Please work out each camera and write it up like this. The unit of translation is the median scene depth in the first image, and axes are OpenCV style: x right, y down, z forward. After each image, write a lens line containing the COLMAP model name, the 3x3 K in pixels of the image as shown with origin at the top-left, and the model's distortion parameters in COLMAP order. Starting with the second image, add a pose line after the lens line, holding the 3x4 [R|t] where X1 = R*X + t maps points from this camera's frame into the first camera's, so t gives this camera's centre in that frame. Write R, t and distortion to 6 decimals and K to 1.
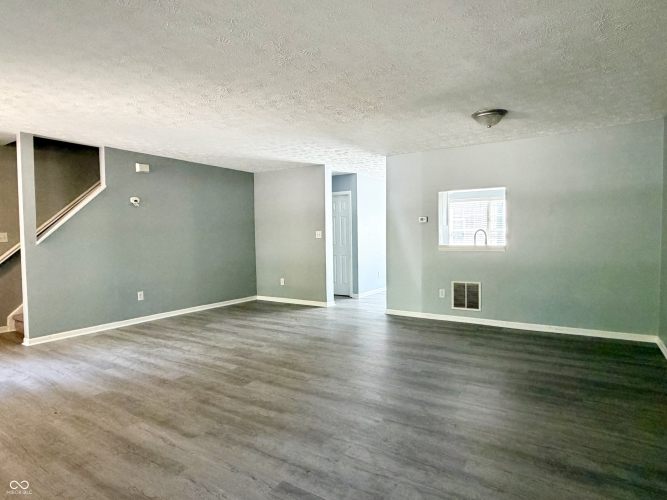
lens RADIAL K [[387.0, 0, 333.5], [0, 387.0, 250.0], [0, 0, 1]] dist [0.001099, 0.000899]
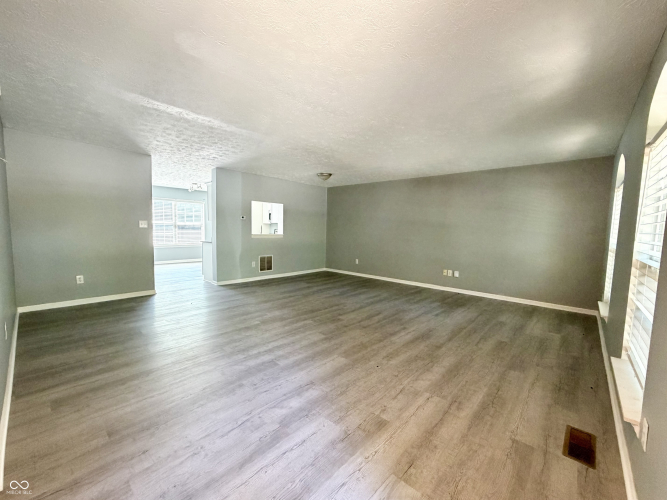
lens RADIAL K [[270.5, 0, 333.5], [0, 270.5, 250.0], [0, 0, 1]] dist [-0.000766, 0.000039]
pose [[0.176185, -0.060494, 0.982496, -1.280574], [0.014118, 0.998162, 0.058927, -0.015510], [-0.984256, 0.003488, 0.176715, 0.789001]]
